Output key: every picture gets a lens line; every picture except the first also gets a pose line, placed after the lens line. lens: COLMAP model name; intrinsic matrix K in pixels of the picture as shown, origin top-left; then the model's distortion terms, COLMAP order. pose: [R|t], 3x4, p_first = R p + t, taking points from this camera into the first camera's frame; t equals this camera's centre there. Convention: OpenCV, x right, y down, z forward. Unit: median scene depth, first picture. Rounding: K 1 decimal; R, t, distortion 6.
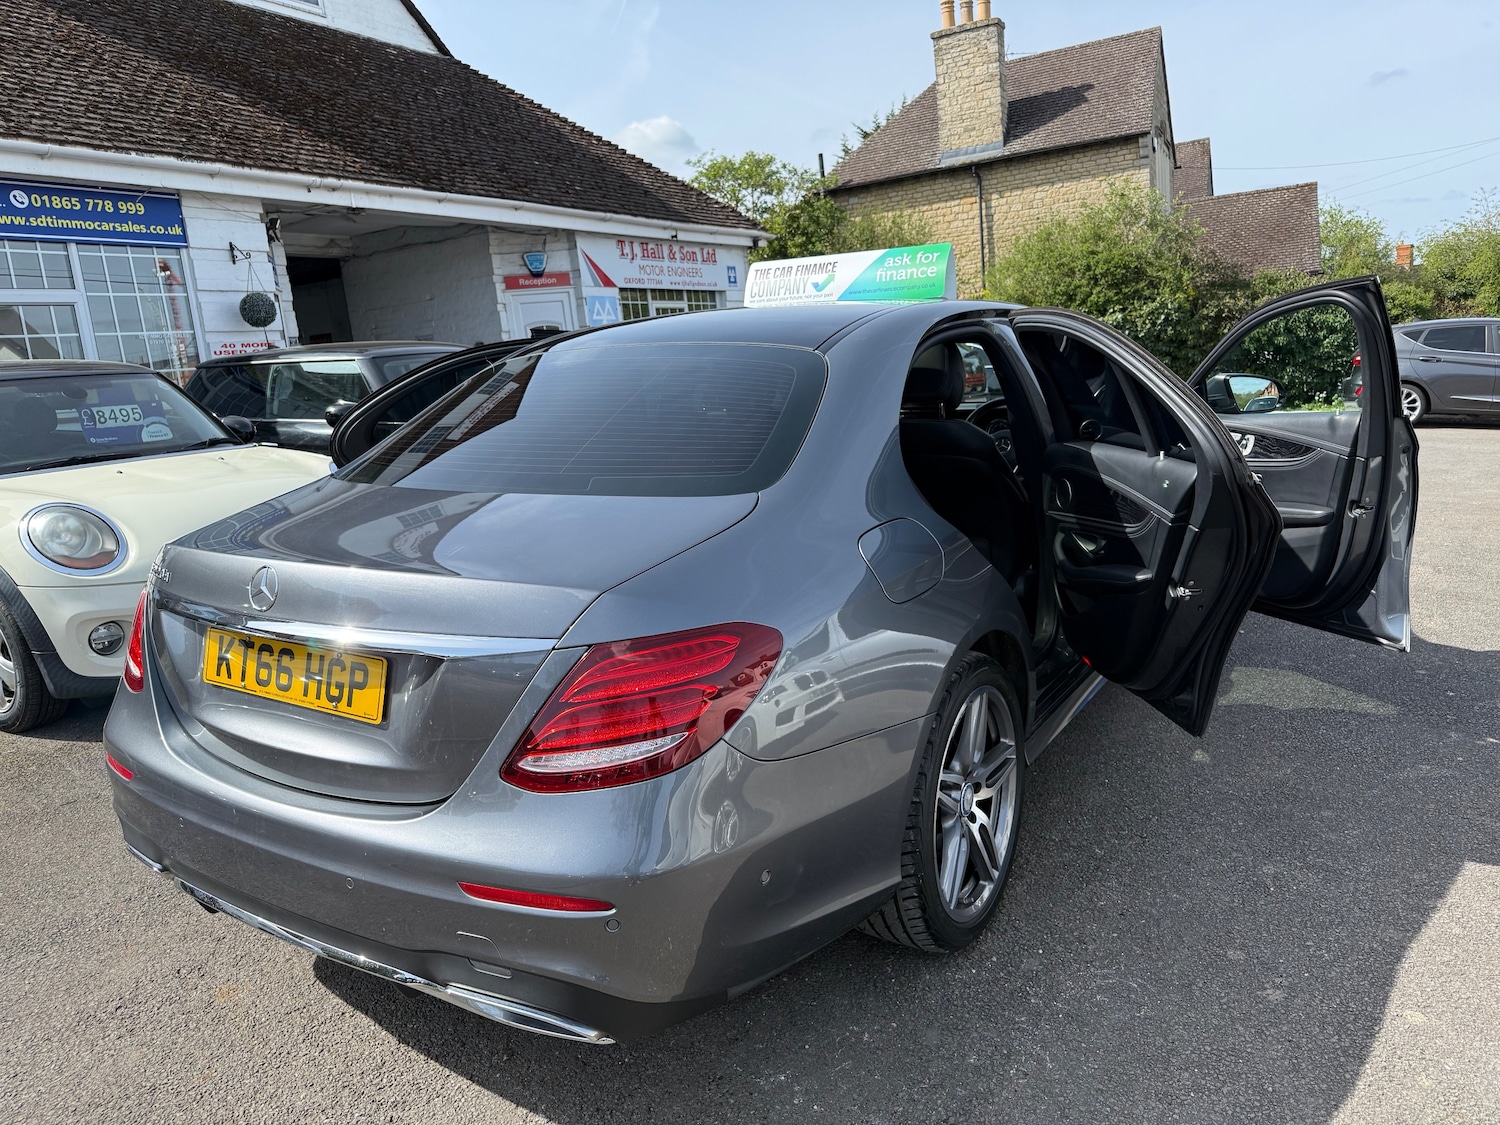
lens RADIAL K [[1065.6, 0, 756.1], [0, 1065.6, 562.2], [0, 0, 1]] dist [0.026547, -0.038875]
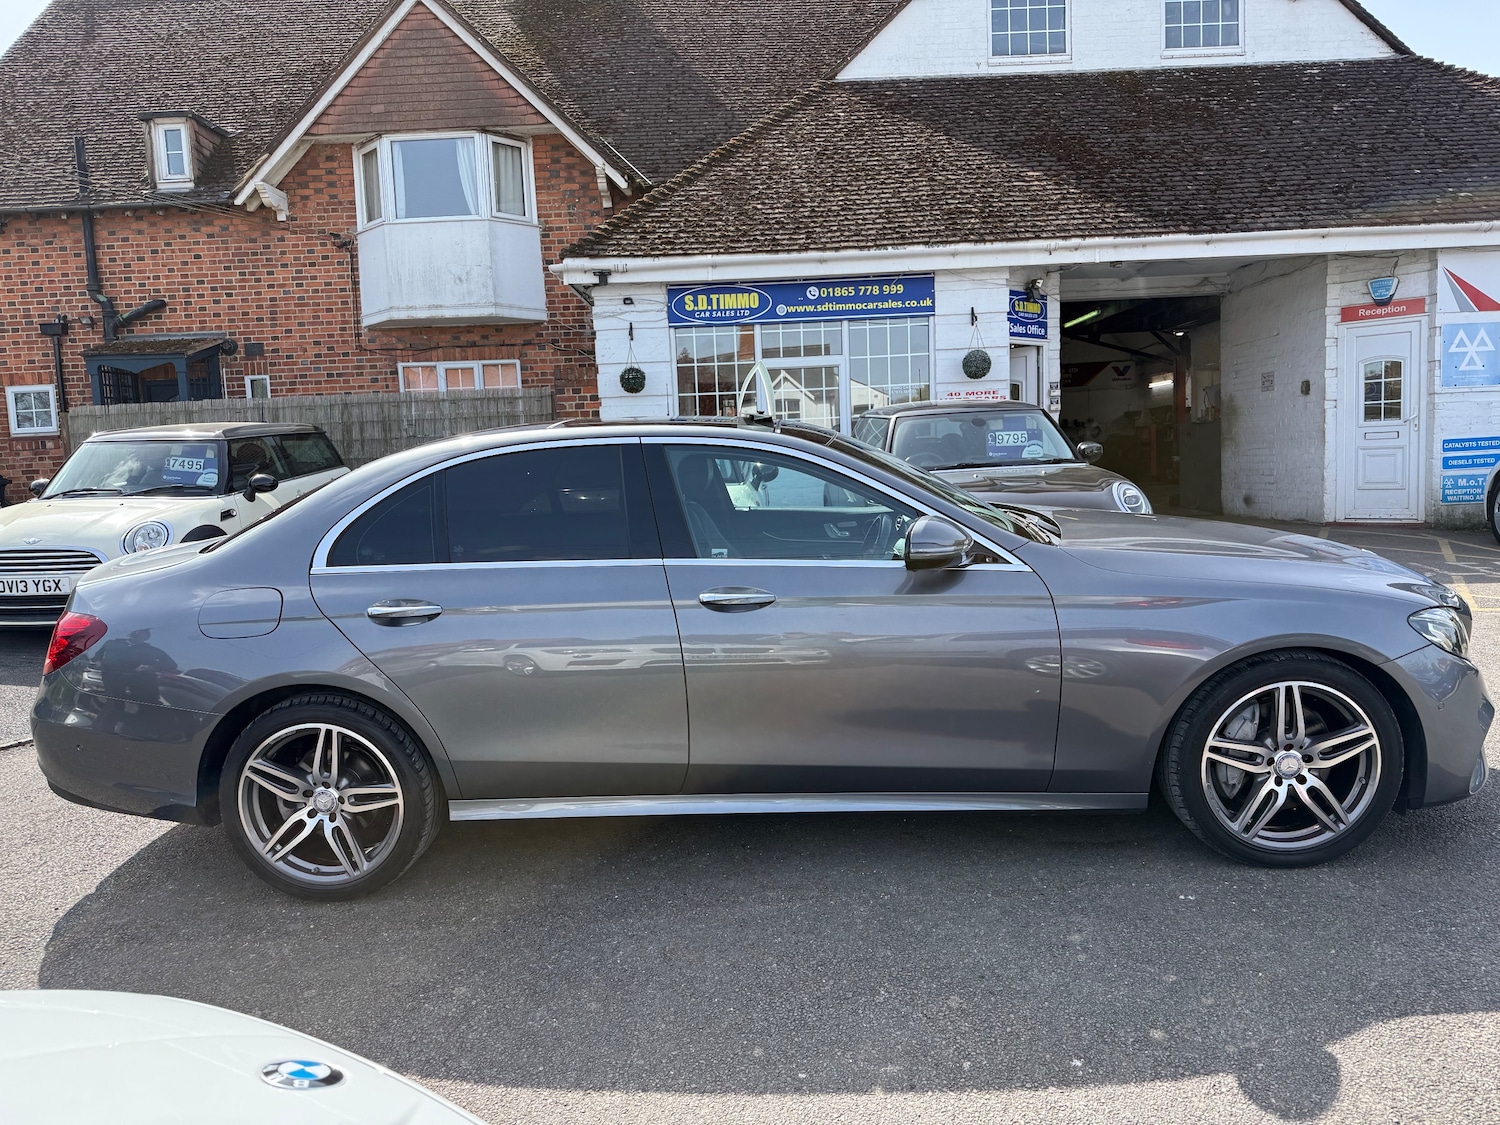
lens RADIAL K [[1065.6, 0, 746.2], [0, 1065.6, 563.0], [0, 0, 1]] dist [0.026547, -0.038875]
pose [[0.480314, 0.153531, -0.863555, 0.440642], [-0.158037, 0.983596, 0.086972, -0.078633], [0.862741, 0.094699, 0.496698, 0.207233]]
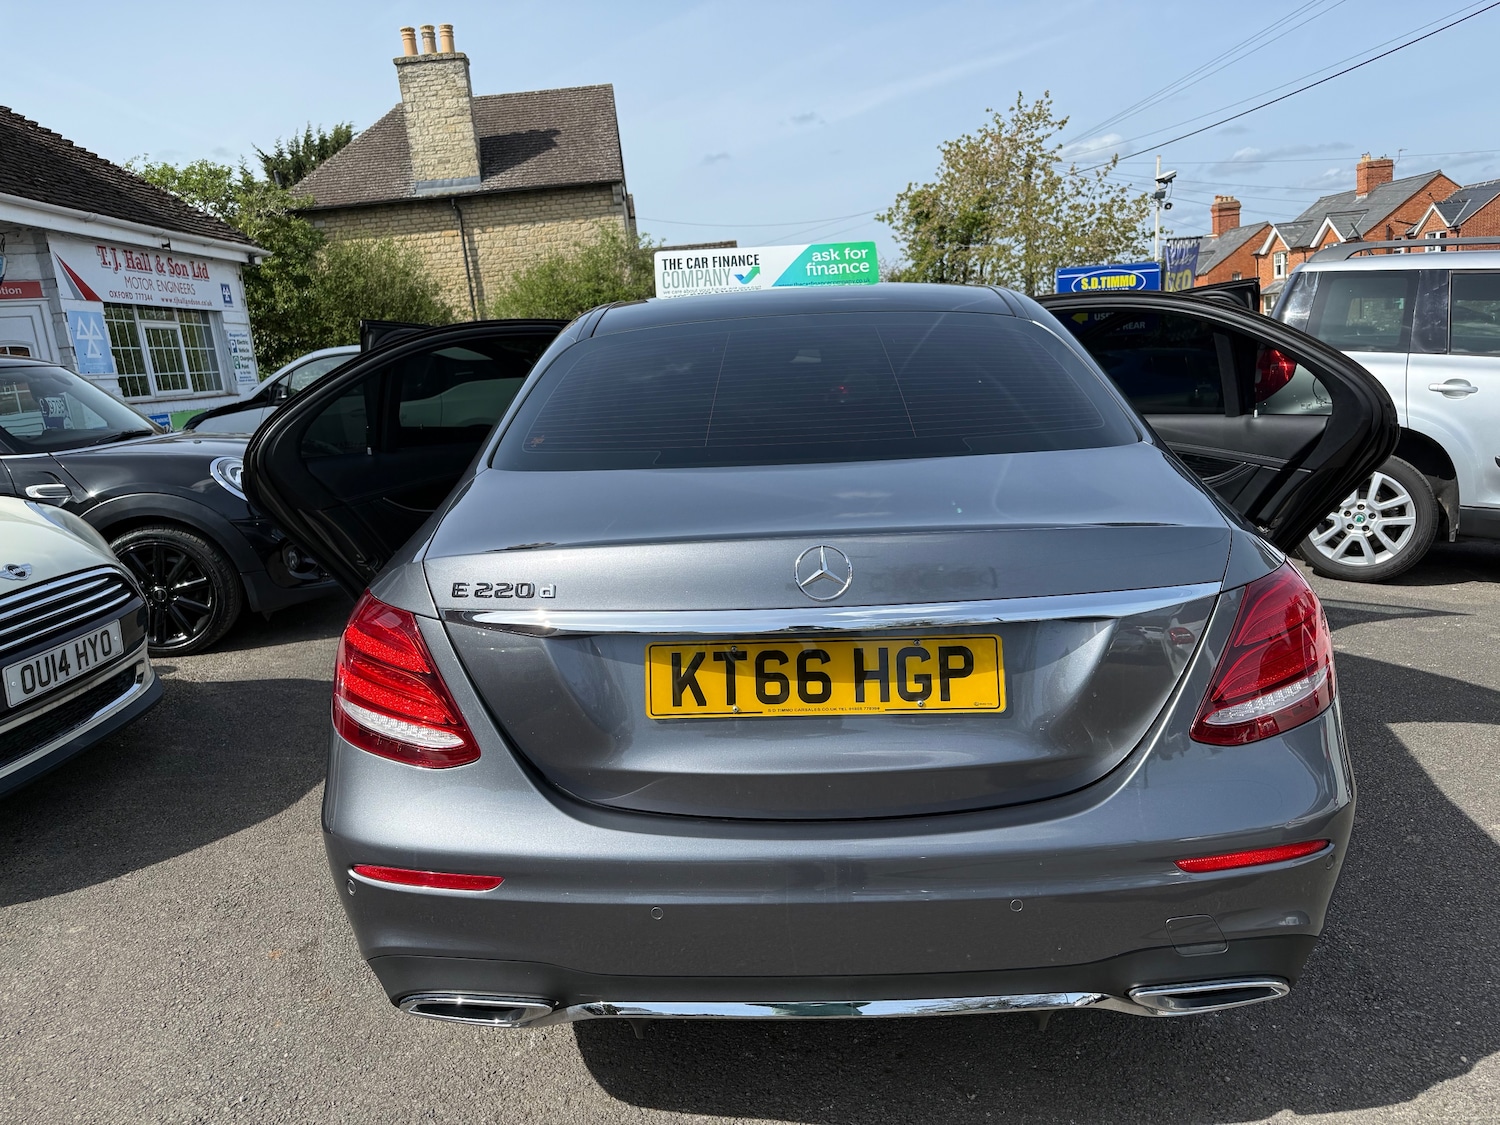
lens RADIAL K [[1065.6, 0, 748.7], [0, 1065.6, 569.9], [0, 0, 1]] dist [0.026547, -0.038875]
pose [[0.863518, -0.087112, 0.496737, -0.181832], [0.102965, 0.994675, -0.004558, 0.004265], [-0.493694, 0.055082, 0.867889, 0.068632]]
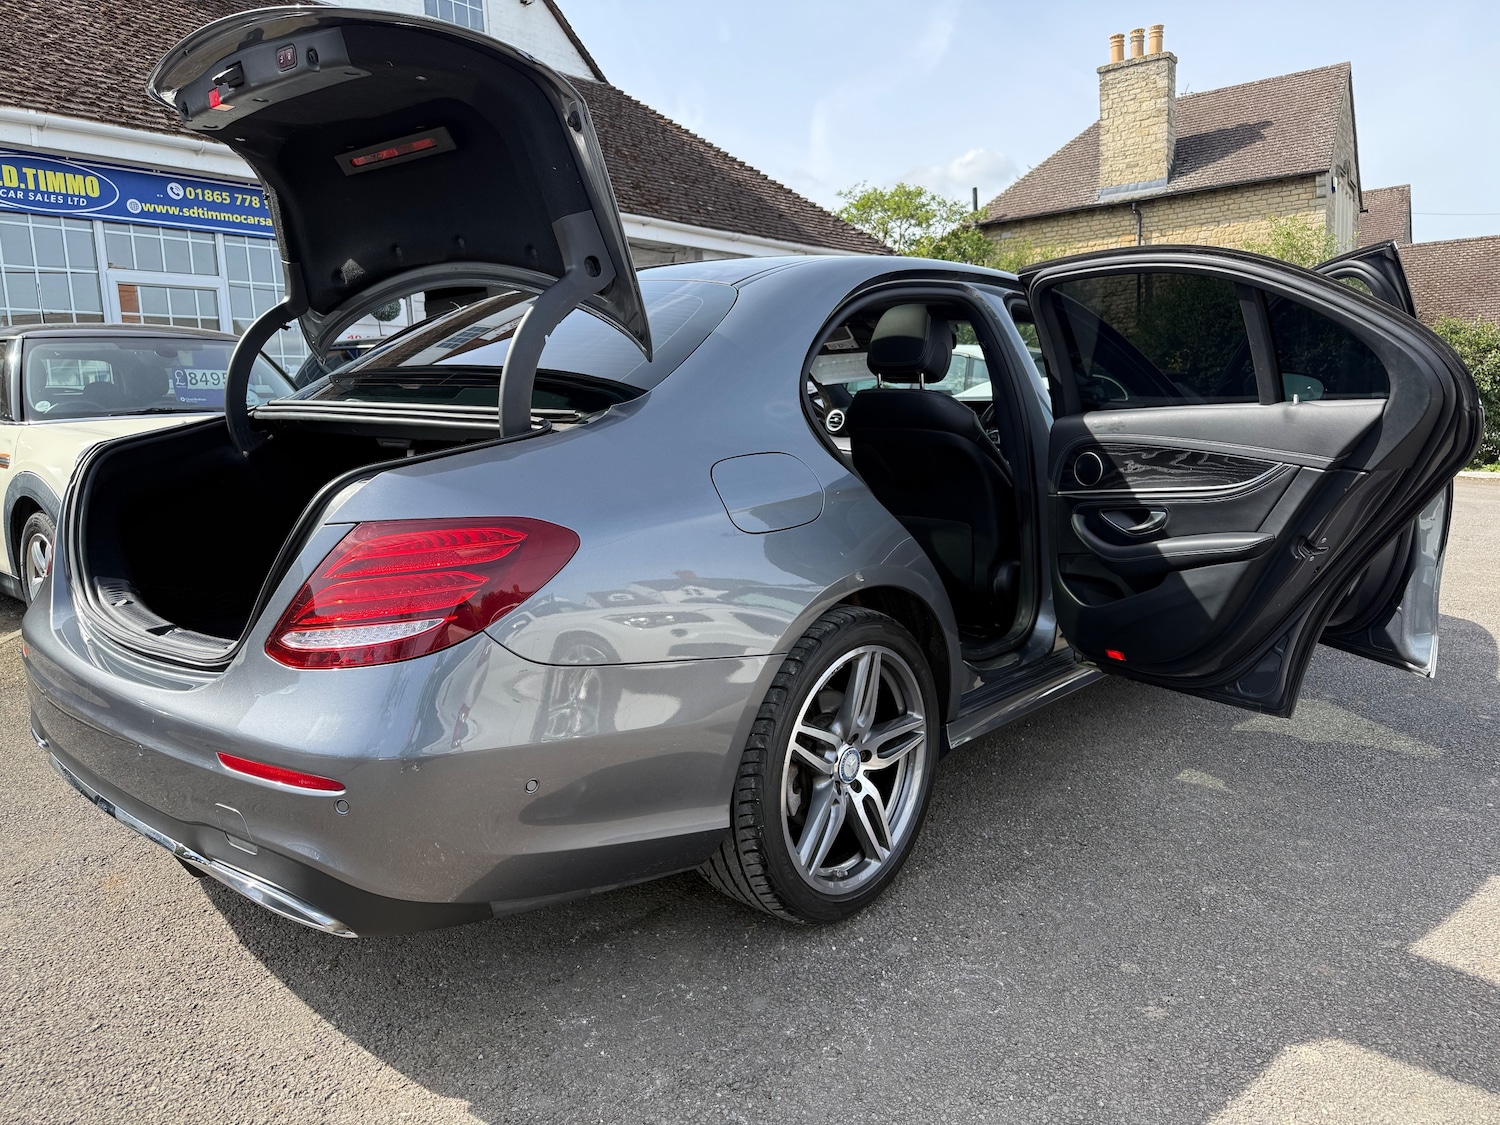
lens RADIAL K [[1065.6, 0, 748.5], [0, 1065.6, 564.8], [0, 0, 1]] dist [0.026547, -0.038875]
pose [[0.986109, 0.072306, -0.149537, 0.064381], [-0.077377, 0.996598, -0.028370, 0.021750], [0.146977, 0.039547, 0.988349, 0.015902]]
